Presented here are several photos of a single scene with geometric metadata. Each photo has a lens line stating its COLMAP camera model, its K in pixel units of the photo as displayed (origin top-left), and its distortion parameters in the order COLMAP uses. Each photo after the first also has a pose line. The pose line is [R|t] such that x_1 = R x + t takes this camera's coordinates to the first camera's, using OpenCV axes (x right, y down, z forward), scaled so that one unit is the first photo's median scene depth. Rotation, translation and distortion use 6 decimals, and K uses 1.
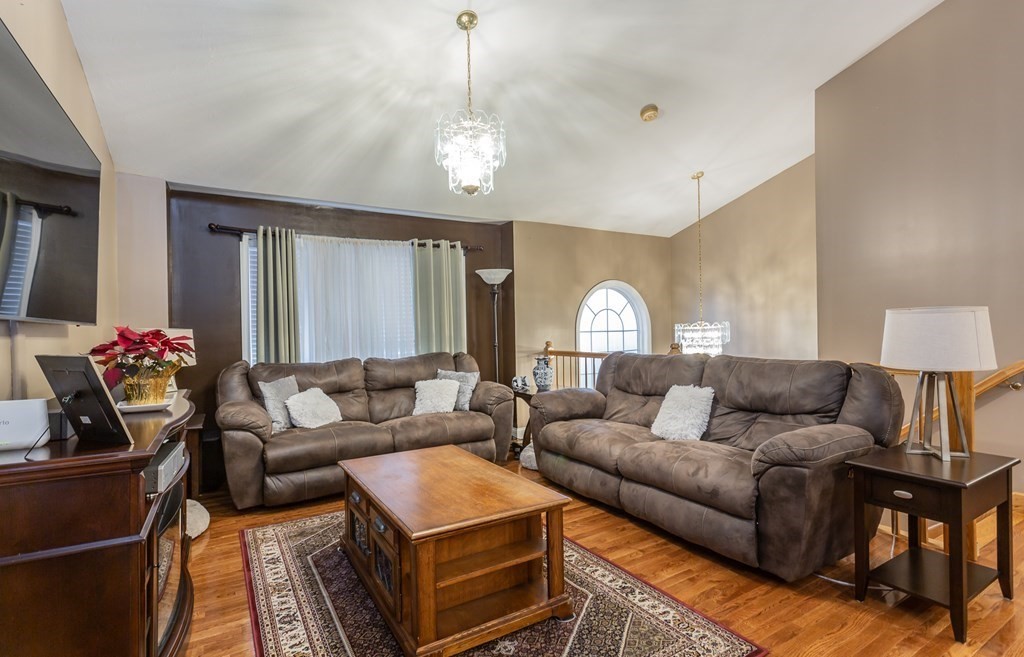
lens RADIAL K [[480.9, 0, 510.5], [0, 480.9, 336.0], [0, 0, 1]] dist [0.001632, 0.000877]
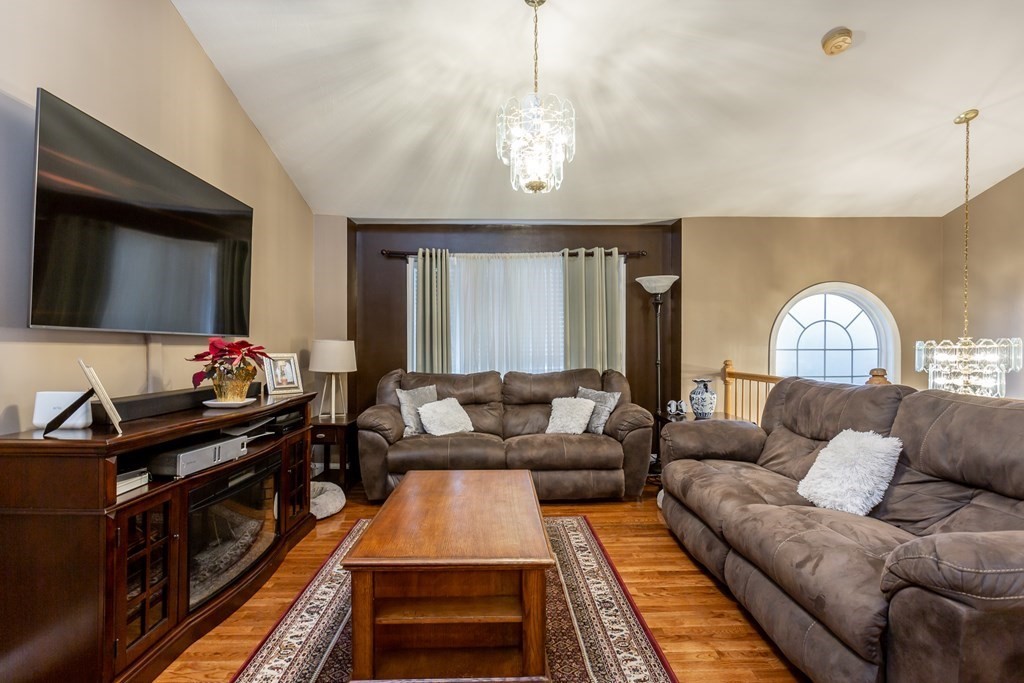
lens RADIAL K [[481.4, 0, 512.8], [0, 481.4, 356.2], [0, 0, 1]] dist [-0.003267, 0.003860]
pose [[0.871622, 0.025289, -0.489525, 0.231499], [-0.019682, 0.999668, 0.016599, -0.003685], [0.489783, -0.004833, 0.871831, 0.147587]]
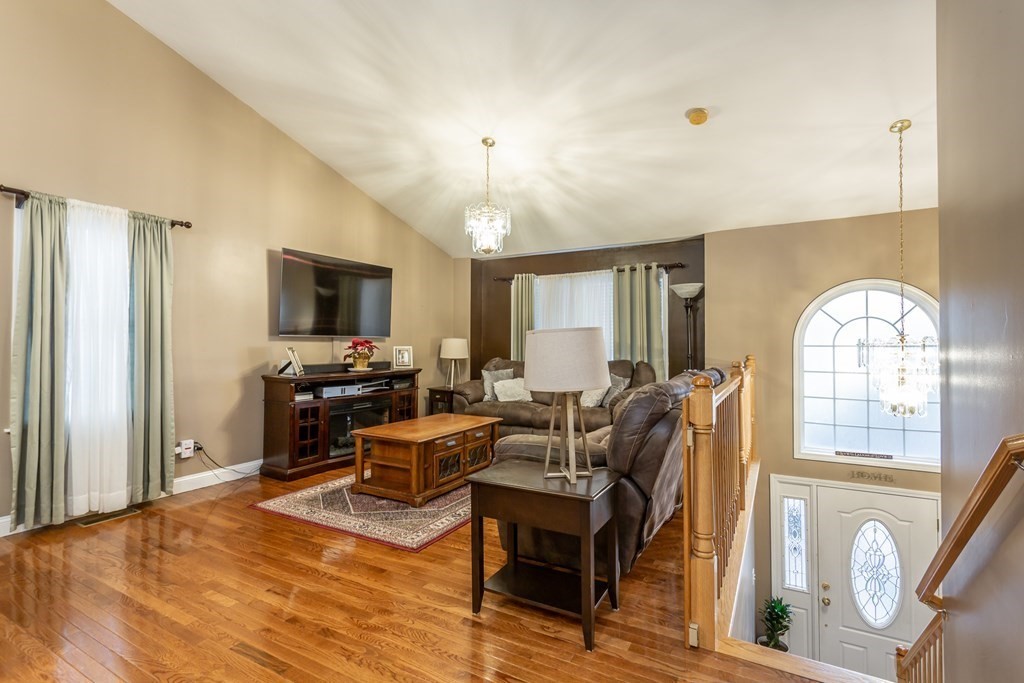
lens RADIAL K [[481.4, 0, 521.1], [0, 481.4, 337.0], [0, 0, 1]] dist [-0.003267, 0.003860]
pose [[0.507260, 0.007039, -0.861764, 0.933866], [-0.019607, 0.999802, -0.003375, -0.017640], [0.861570, 0.018608, 0.507297, 0.225540]]
